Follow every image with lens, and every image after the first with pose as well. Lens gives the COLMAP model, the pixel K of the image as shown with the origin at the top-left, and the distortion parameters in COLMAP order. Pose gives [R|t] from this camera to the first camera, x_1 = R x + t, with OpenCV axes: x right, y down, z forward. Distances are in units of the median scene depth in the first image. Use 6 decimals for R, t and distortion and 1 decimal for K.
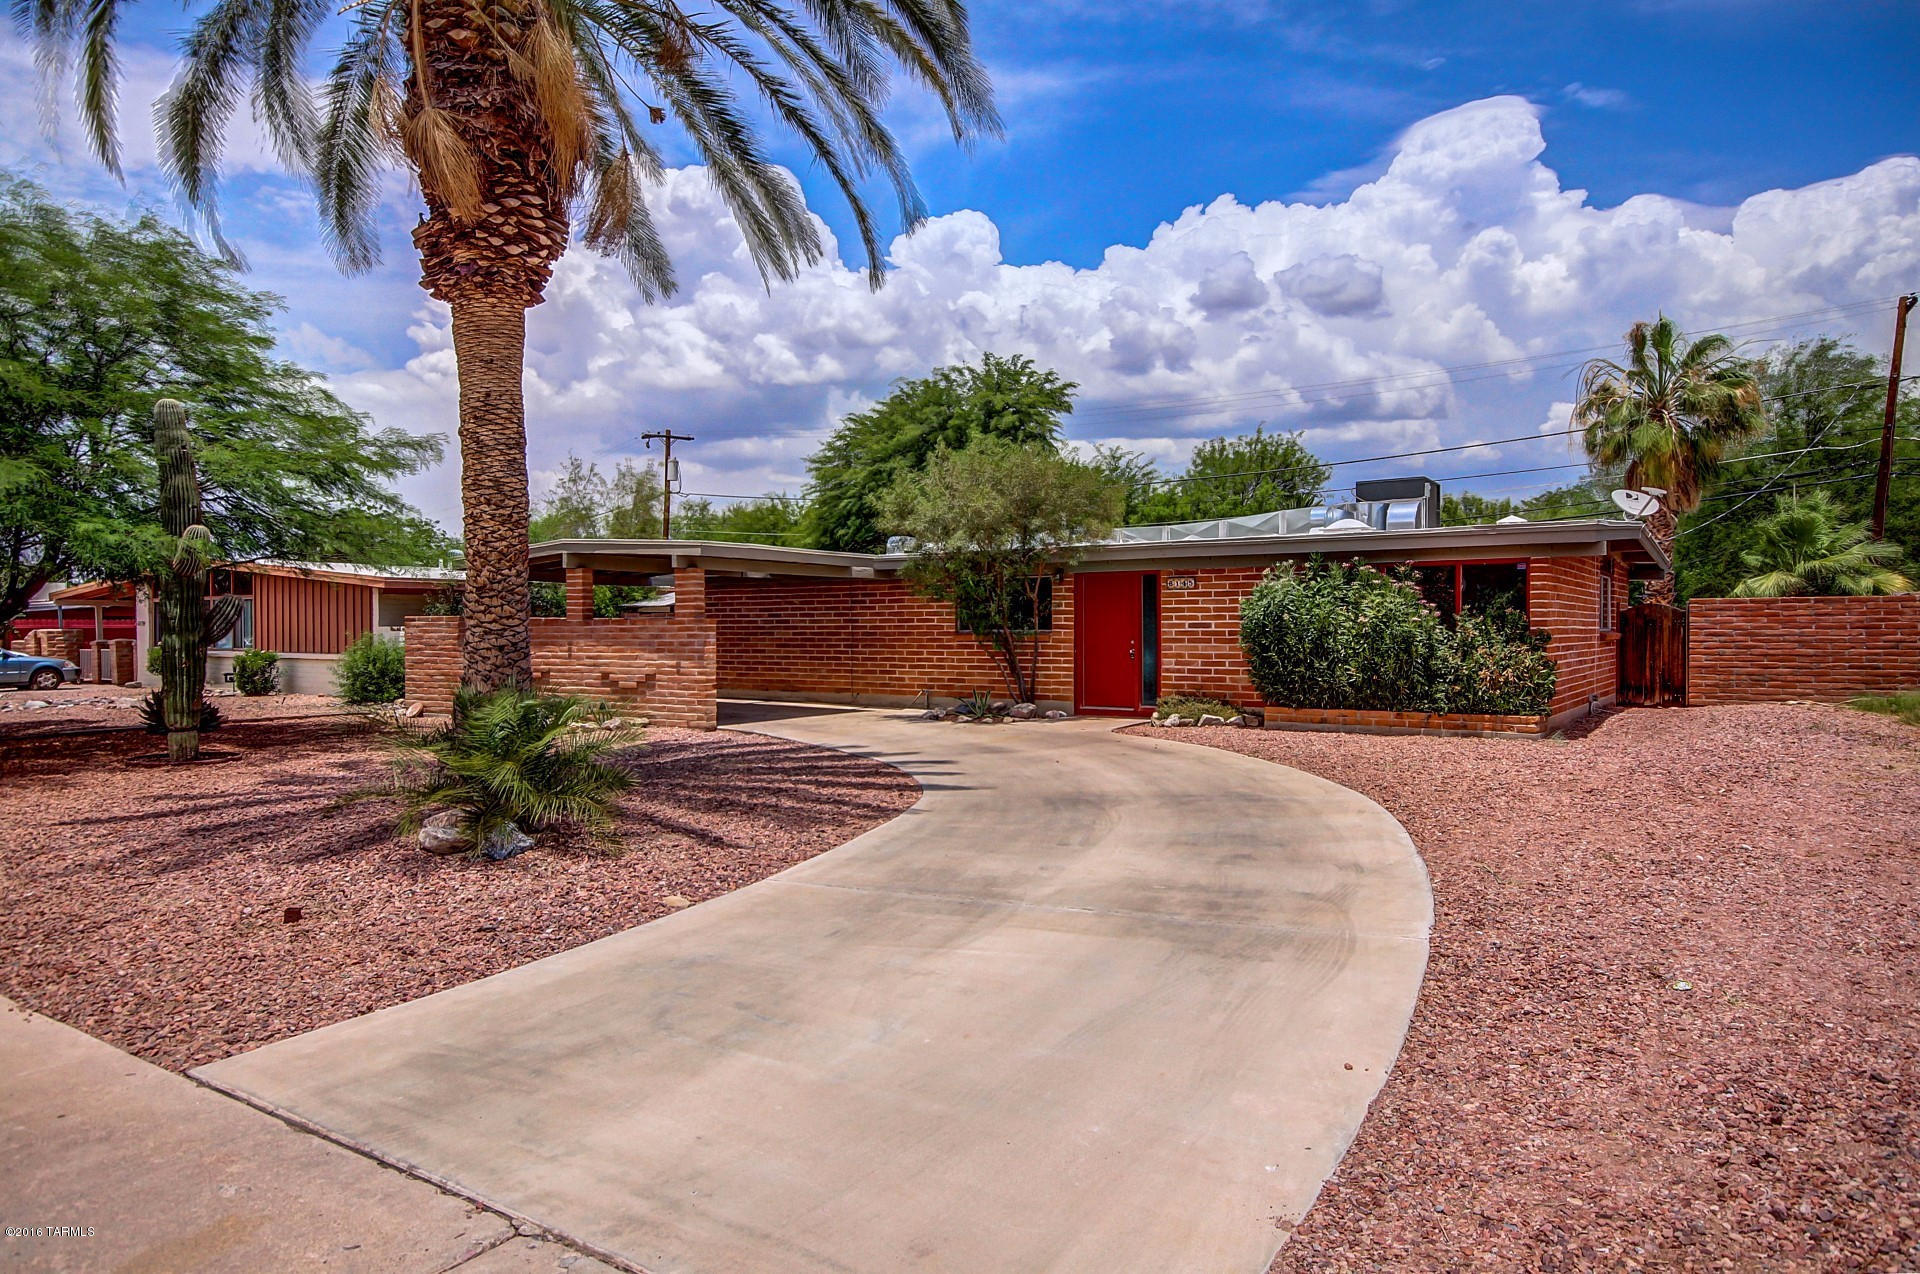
lens RADIAL K [[1190.6, 0, 939.0], [0, 1190.6, 637.1], [0, 0, 1]] dist [0.008652, 0.003513]
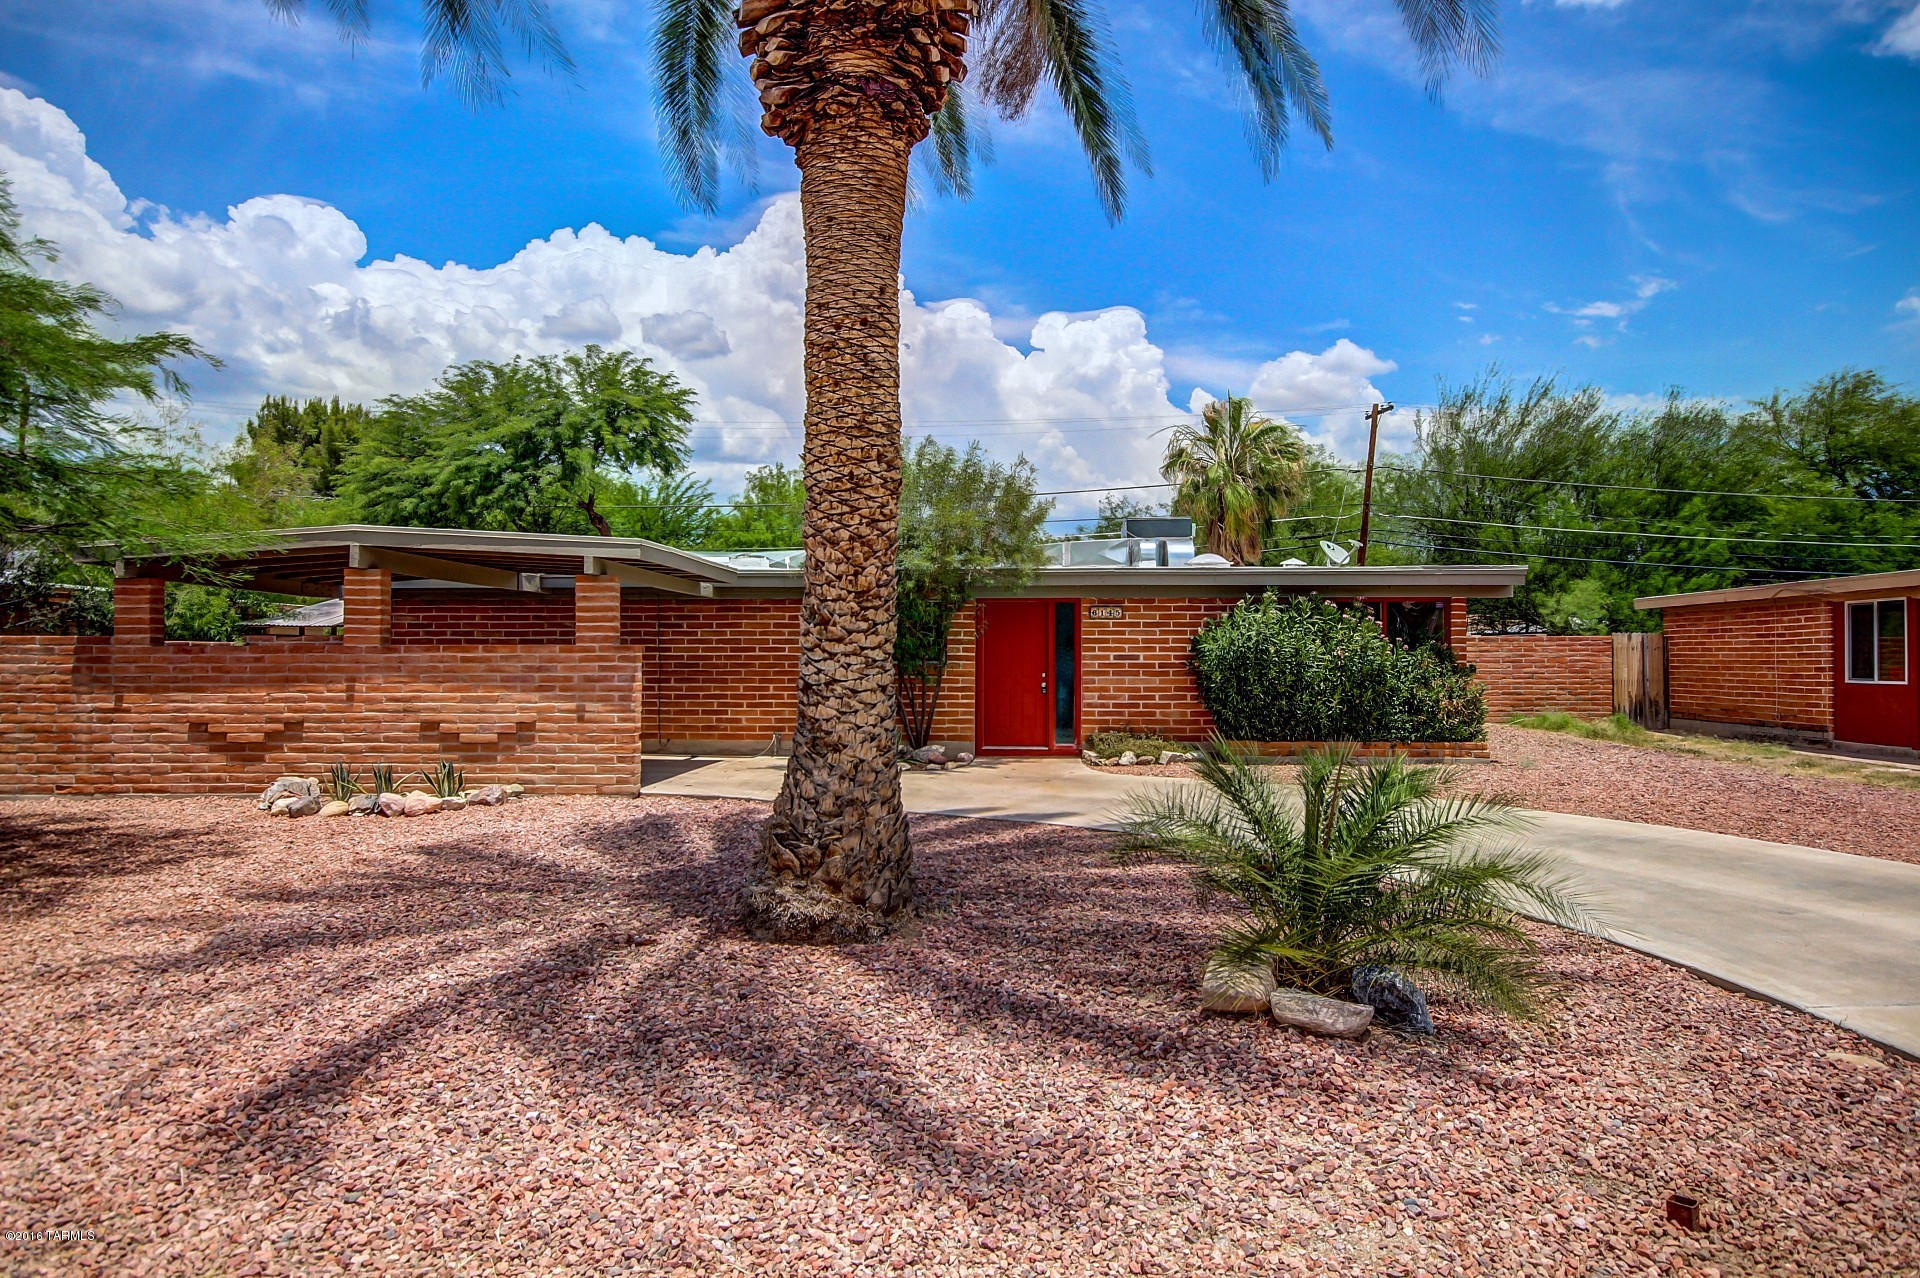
lens RADIAL K [[1190.6, 0, 939.0], [0, 1190.6, 639.1], [0, 0, 1]] dist [0.008652, 0.003513]
pose [[0.852261, 0.013075, 0.522953, -0.409522], [-0.000111, 0.999692, -0.024813, -0.000779], [-0.523116, 0.021089, 0.852000, 0.267945]]
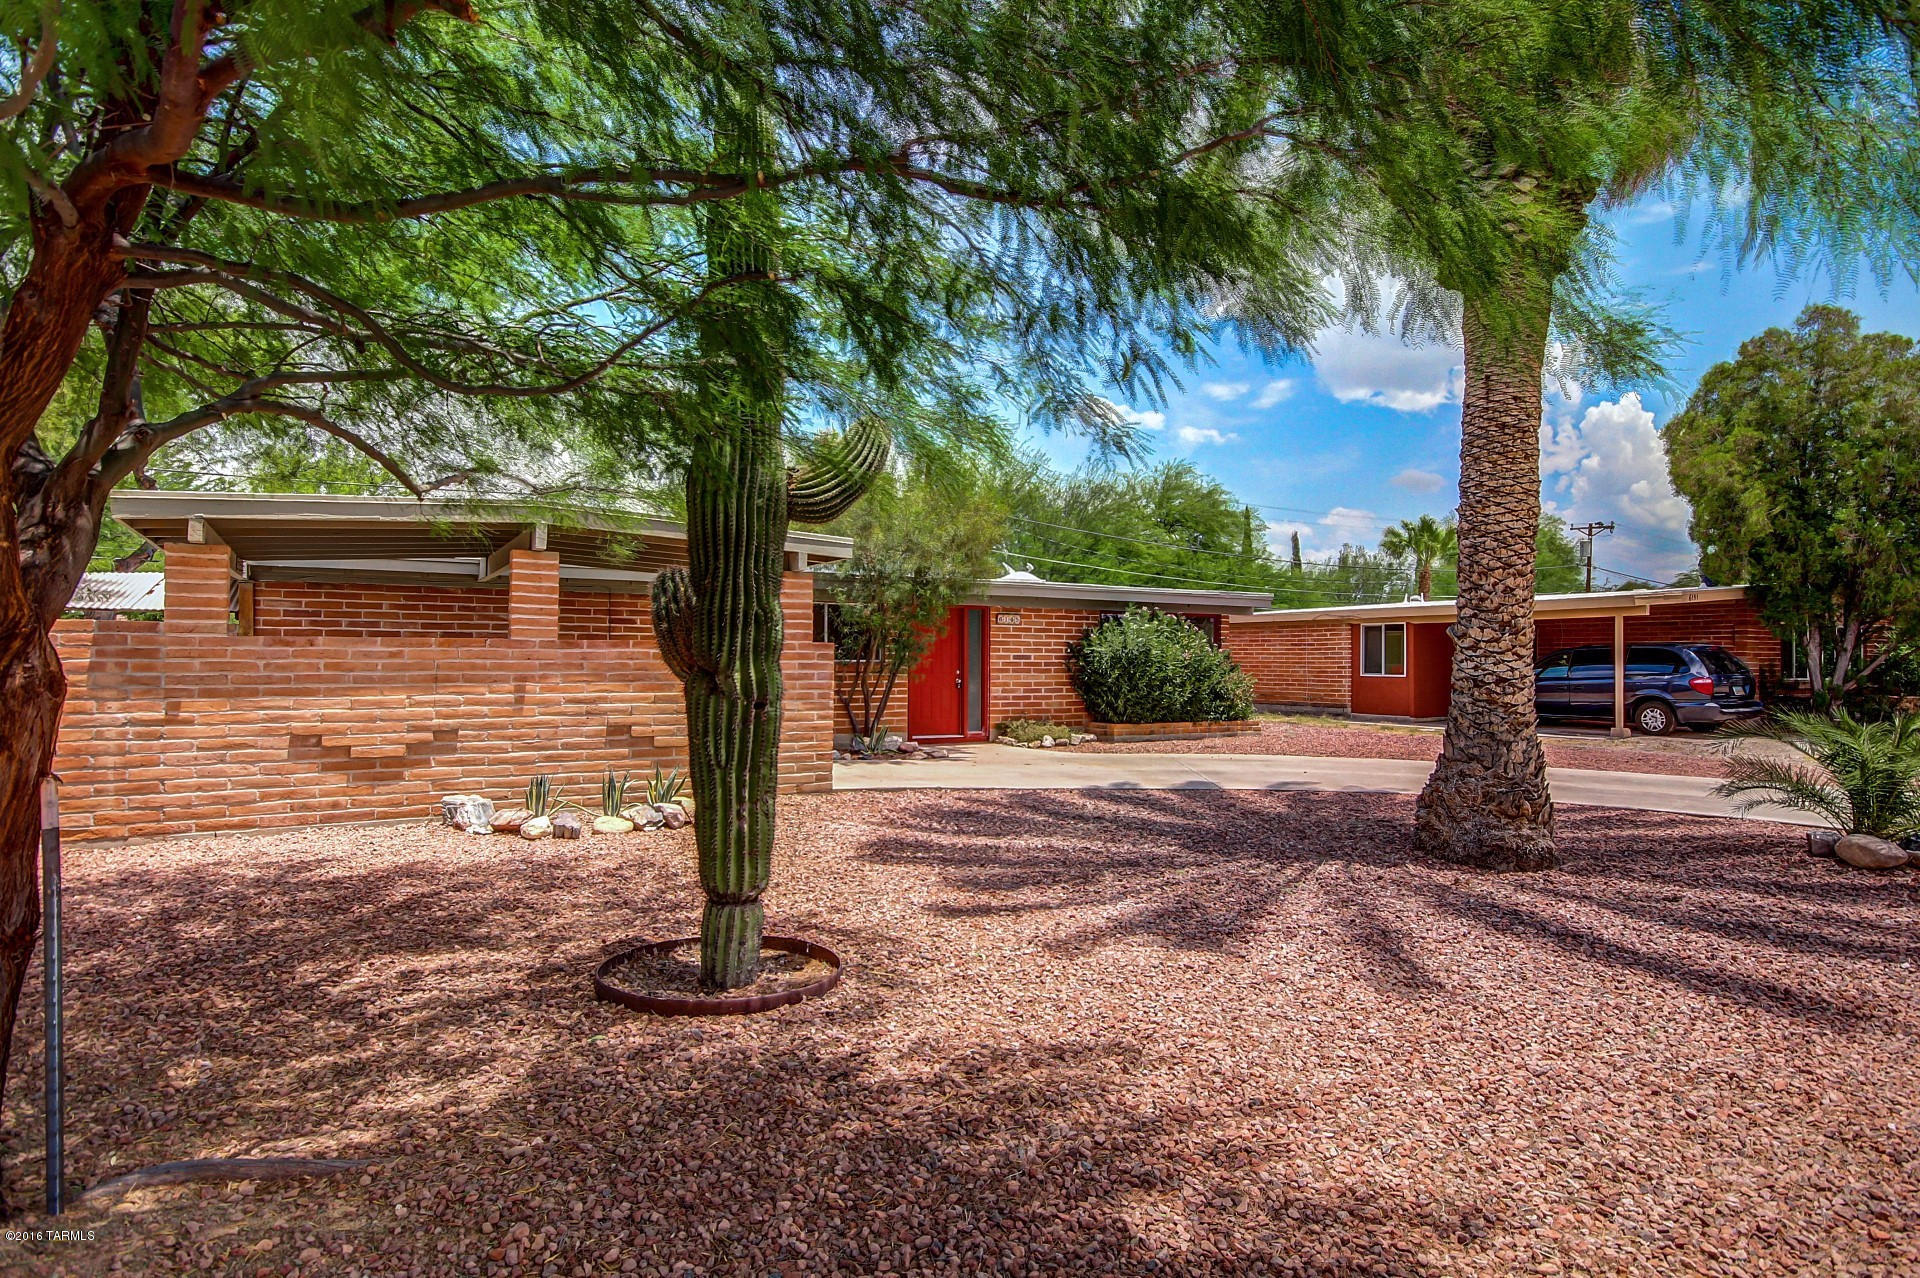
lens RADIAL K [[1103.7, 0, 960.0], [0, 1103.7, 639.0], [0, 0, 1]] dist [-0.001593, 0.000196]
pose [[0.403265, 0.023566, 0.914780, -0.772807], [-0.000978, 0.999679, -0.025321, -0.000497], [-0.915083, 0.009317, 0.403159, 0.632946]]
